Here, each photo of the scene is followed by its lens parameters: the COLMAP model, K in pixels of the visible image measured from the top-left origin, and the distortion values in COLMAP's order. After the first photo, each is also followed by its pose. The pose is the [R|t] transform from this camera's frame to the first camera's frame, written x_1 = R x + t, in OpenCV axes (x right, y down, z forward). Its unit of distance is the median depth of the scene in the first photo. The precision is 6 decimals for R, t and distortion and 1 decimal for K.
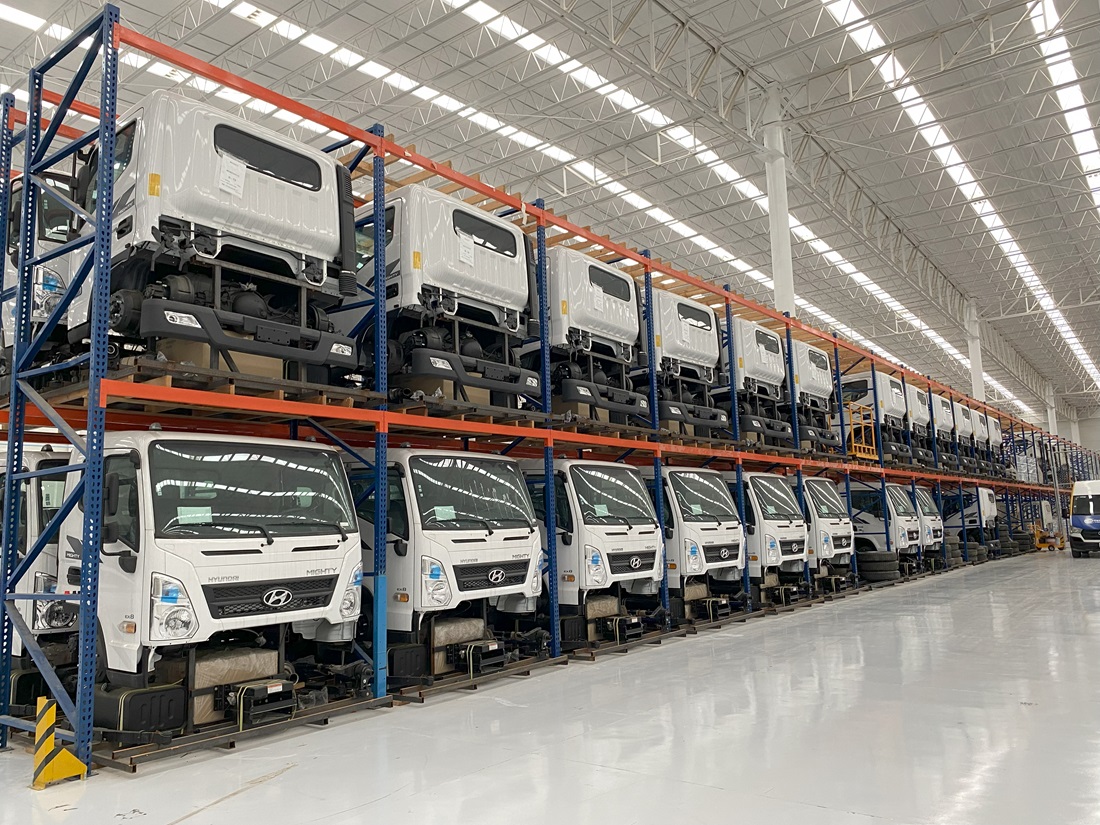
lens RADIAL K [[831.2, 0, 550.0], [0, 831.2, 412.5], [0, 0, 1]] dist [0.009914, 0.002940]
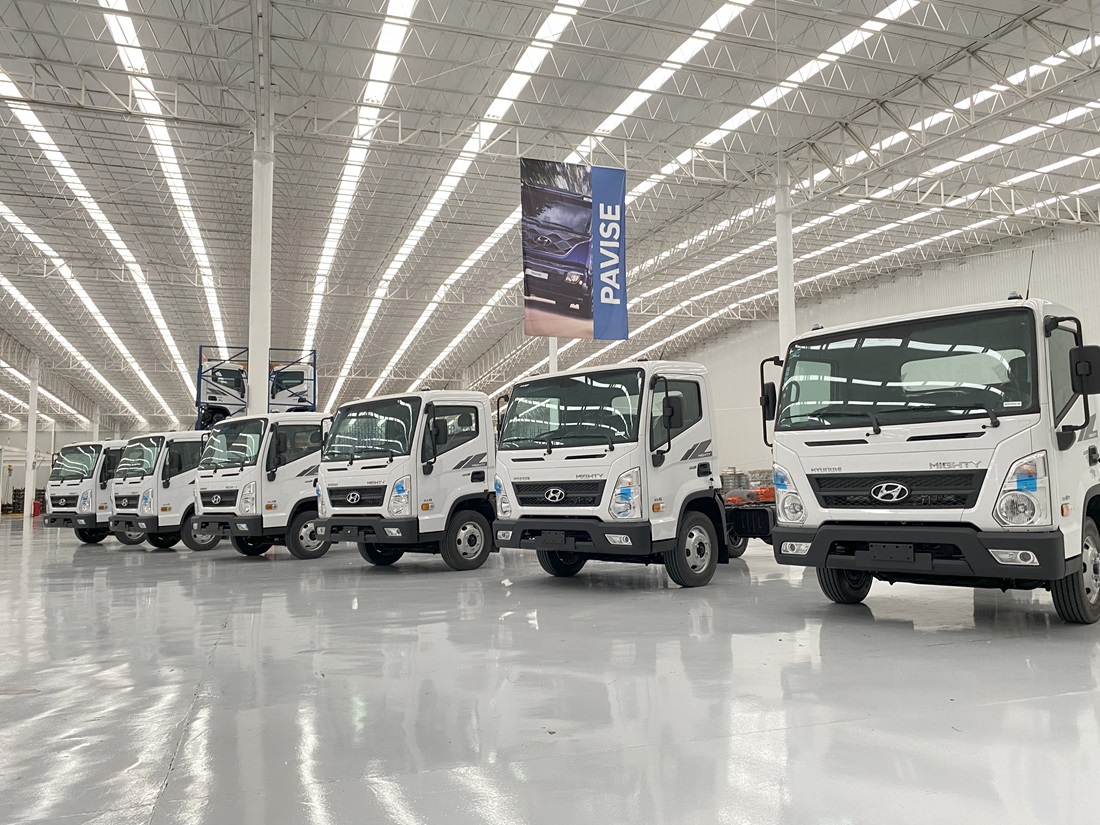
lens RADIAL K [[831.2, 0, 550.0], [0, 831.2, 412.5], [0, 0, 1]] dist [0.009914, 0.002940]
pose [[-0.088552, -0.002170, -0.996069, 0.616101], [0.204864, 0.978579, -0.020345, 0.083721], [0.974776, -0.205861, -0.086211, 0.757451]]
